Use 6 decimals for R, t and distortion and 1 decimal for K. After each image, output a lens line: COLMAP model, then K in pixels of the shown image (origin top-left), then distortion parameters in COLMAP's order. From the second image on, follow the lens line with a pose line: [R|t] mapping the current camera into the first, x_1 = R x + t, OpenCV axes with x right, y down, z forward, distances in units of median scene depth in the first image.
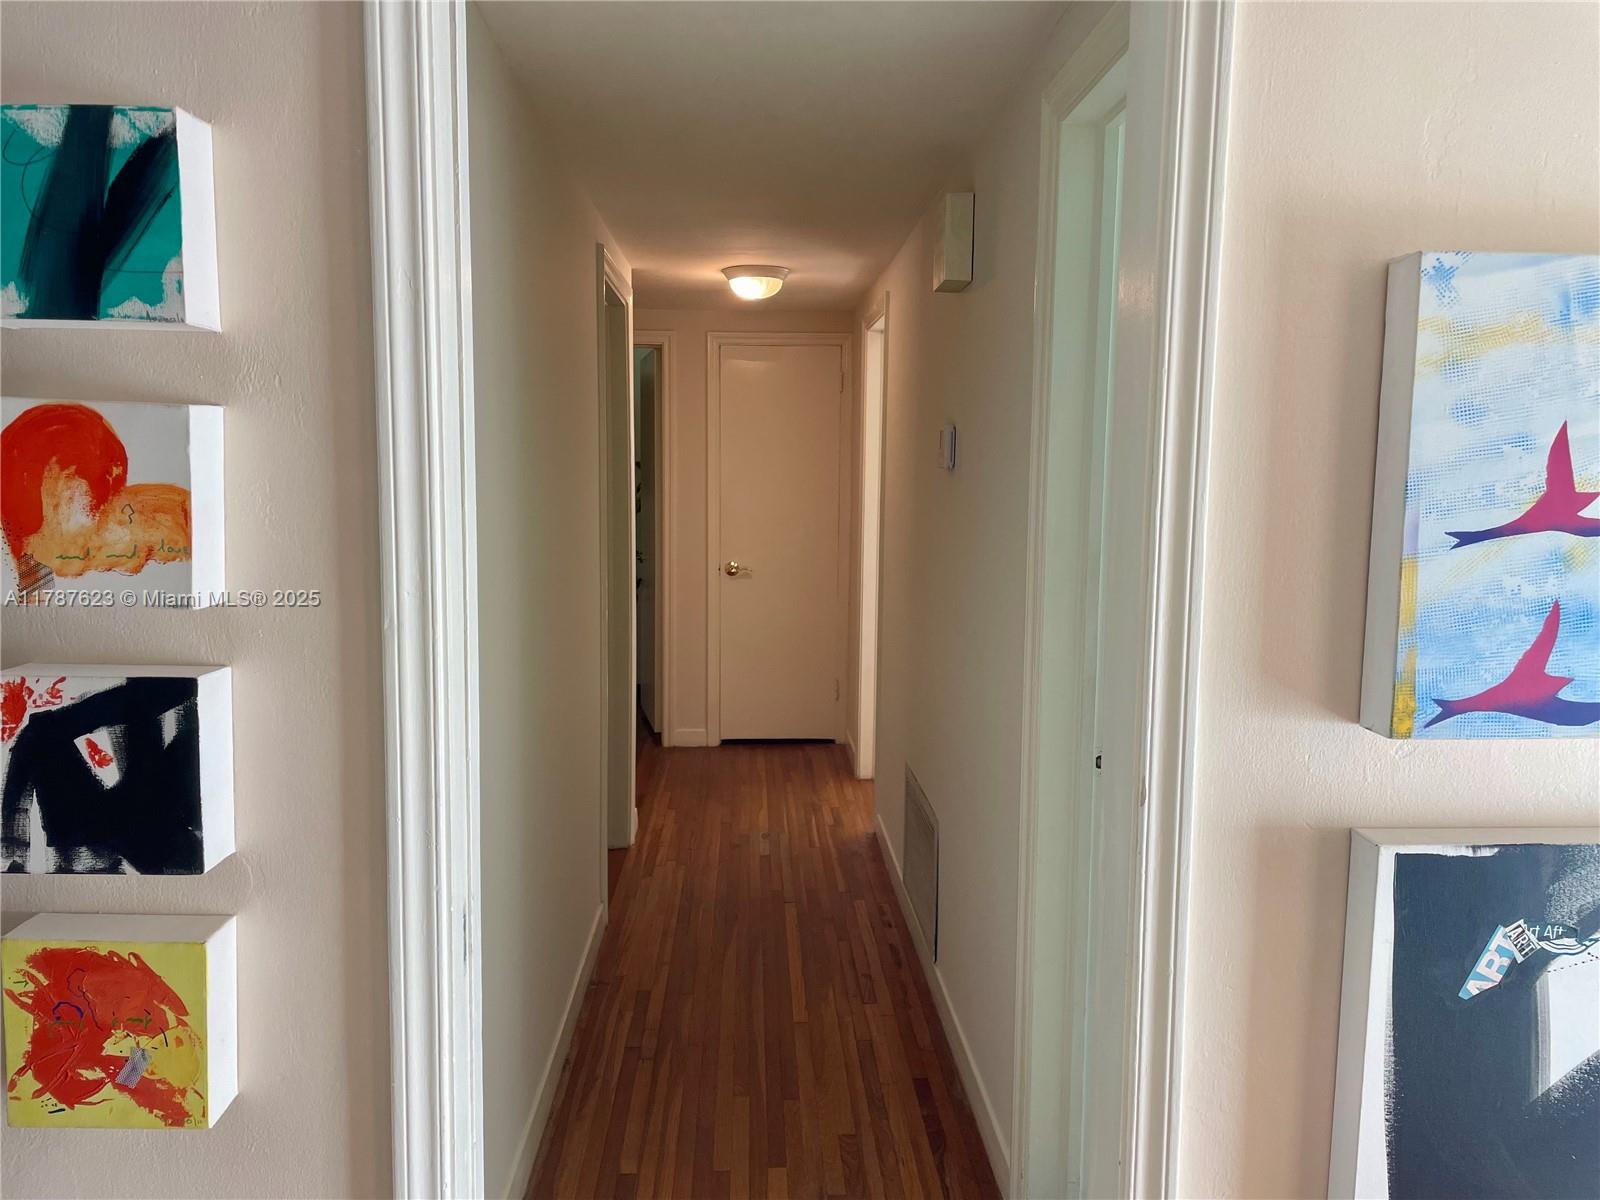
lens RADIAL K [[1200.6, 0, 818.5], [0, 1200.6, 610.1], [0, 0, 1]] dist [0.073734, -0.089794]
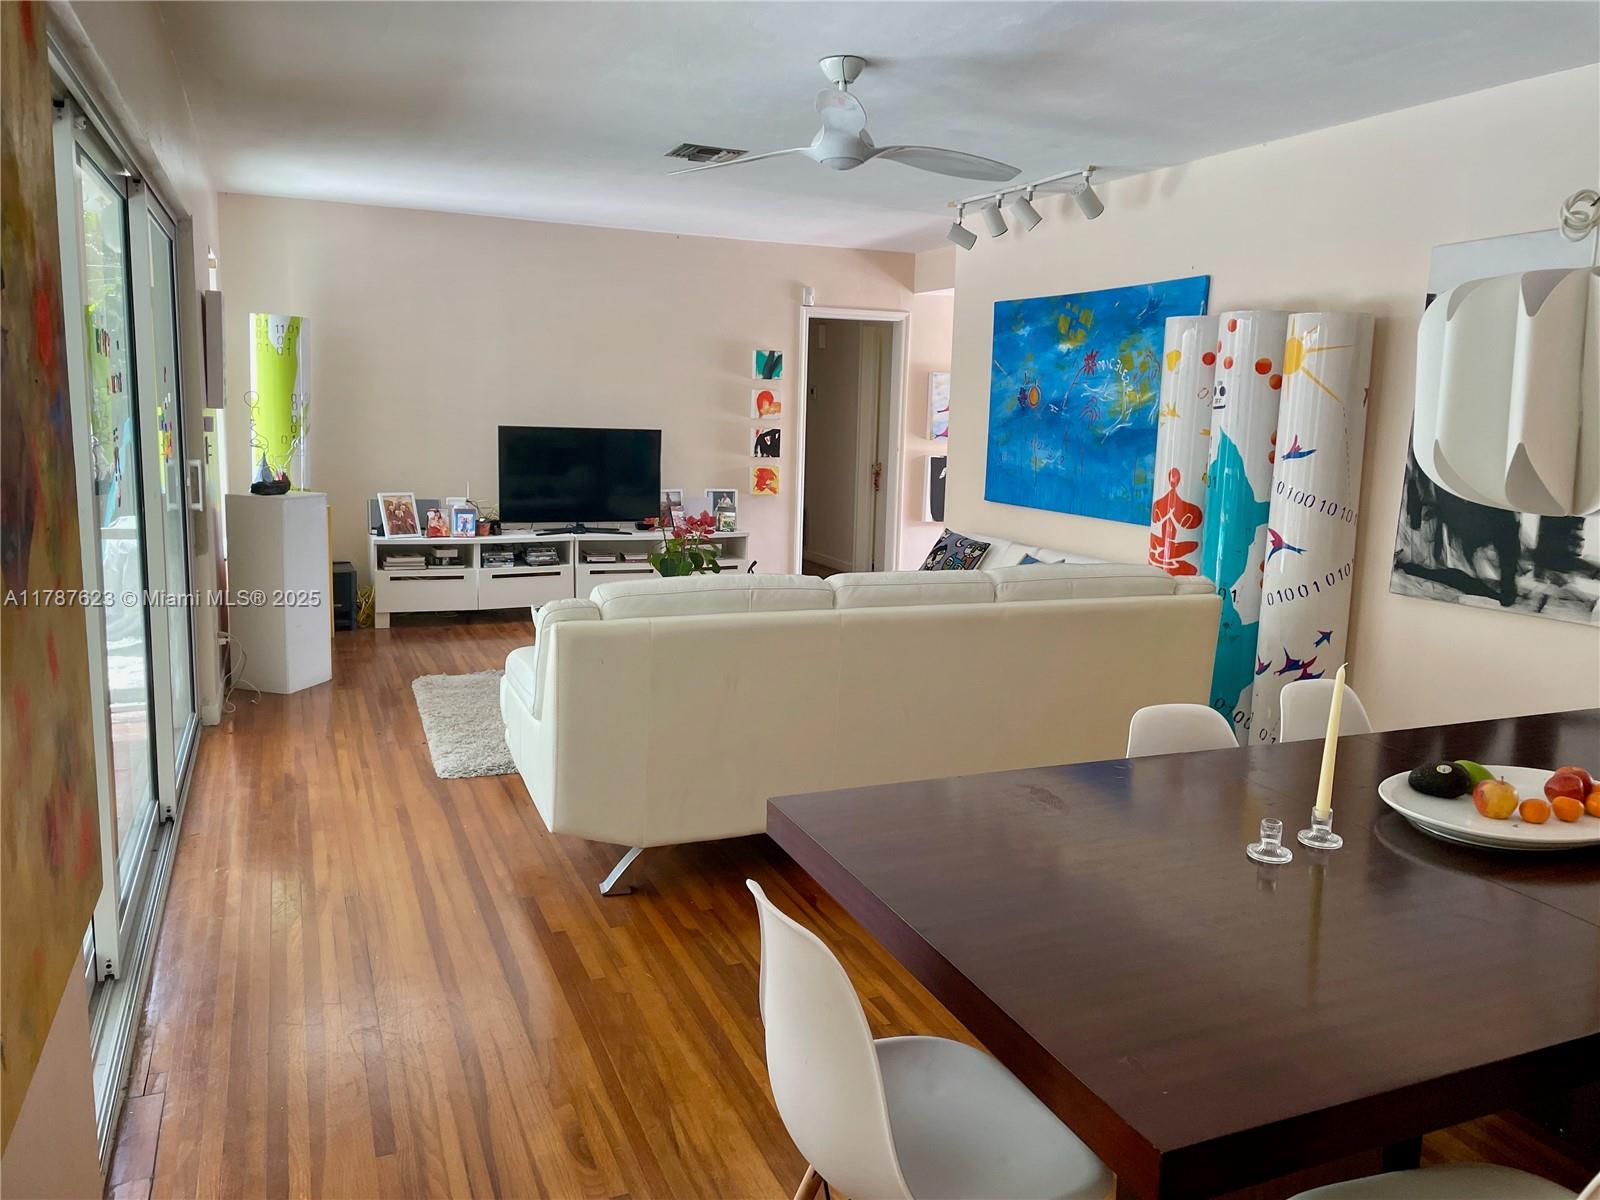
lens RADIAL K [[1200.6, 0, 818.5], [0, 1200.6, 610.1], [0, 0, 1]] dist [0.073734, -0.089794]
pose [[0.938046, -0.047631, 0.343221, -2.727893], [0.022327, 0.996757, 0.077305, 0.564202], [-0.345790, -0.064853, 0.936068, -5.683709]]
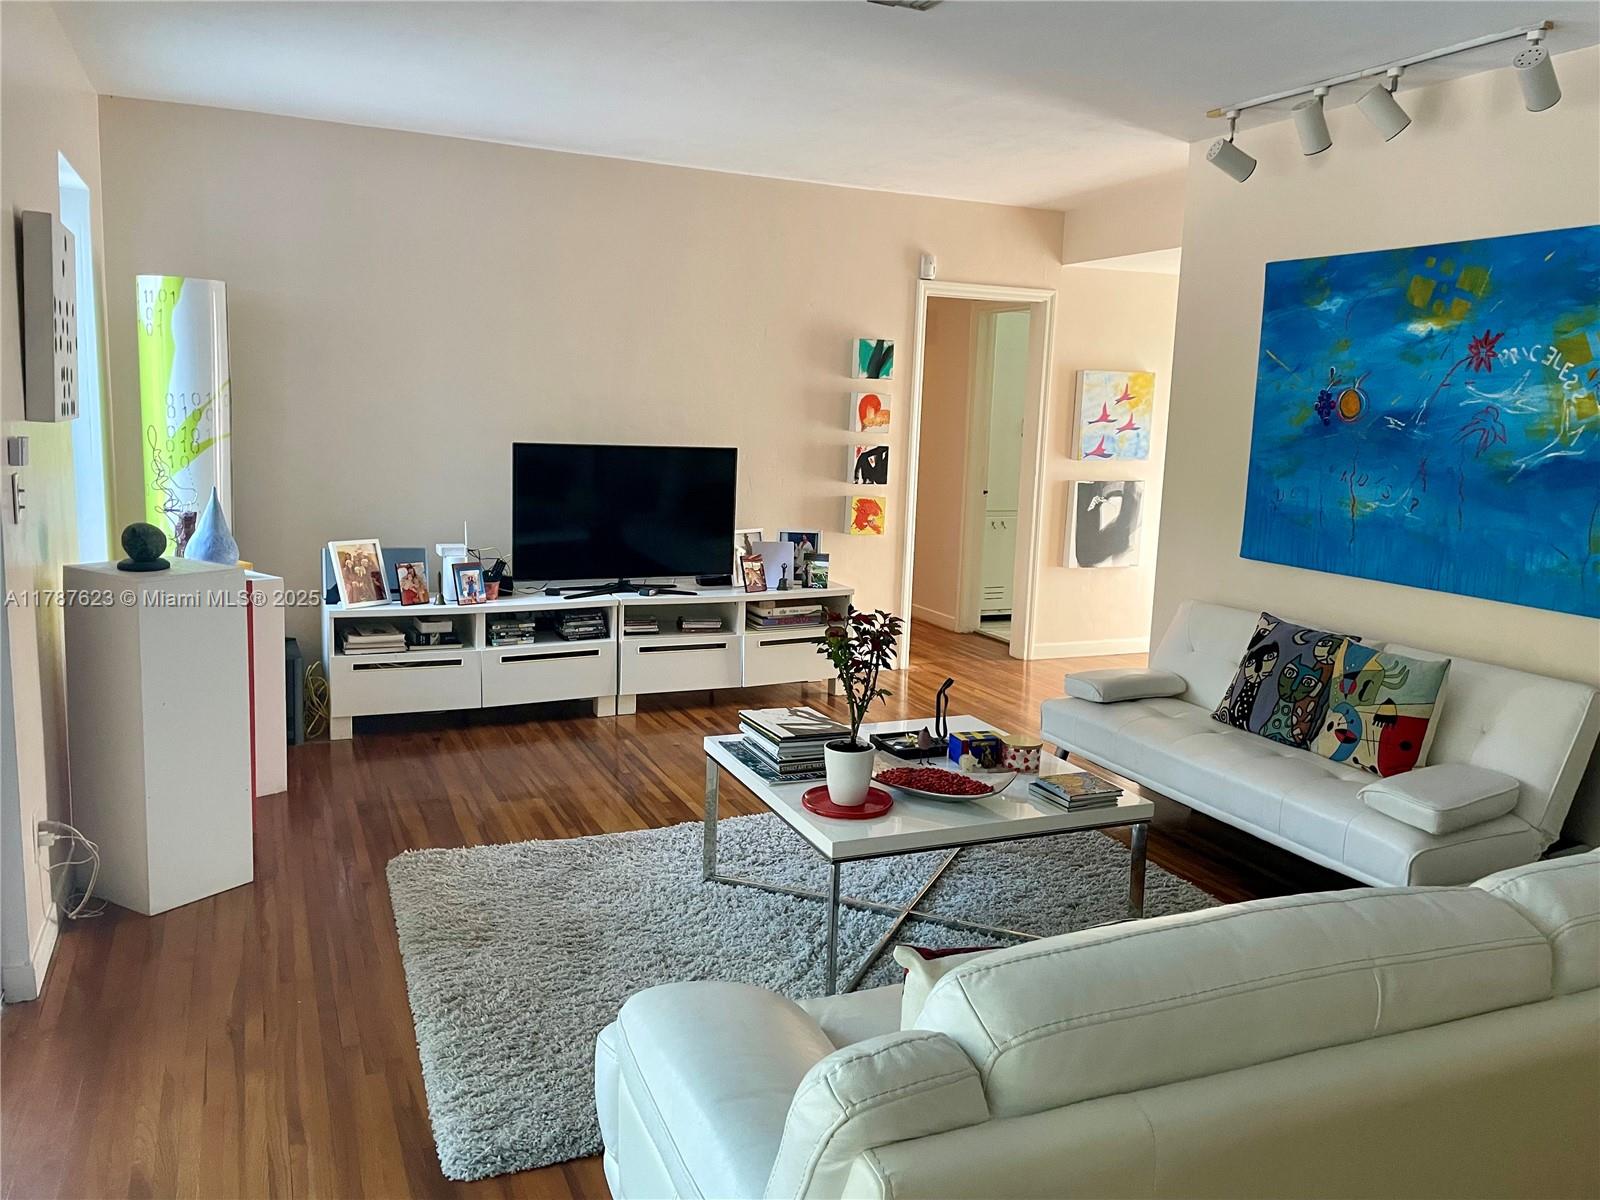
lens RADIAL K [[1196.9, 0, 800.0], [0, 1196.9, 600.0], [0, 0, 1]] dist [0.064881, -0.083980]
pose [[0.933681, -0.038920, 0.355983, -2.686885], [0.016183, 0.997647, 0.066627, 0.360096], [-0.357739, -0.056447, 0.932114, -3.677259]]
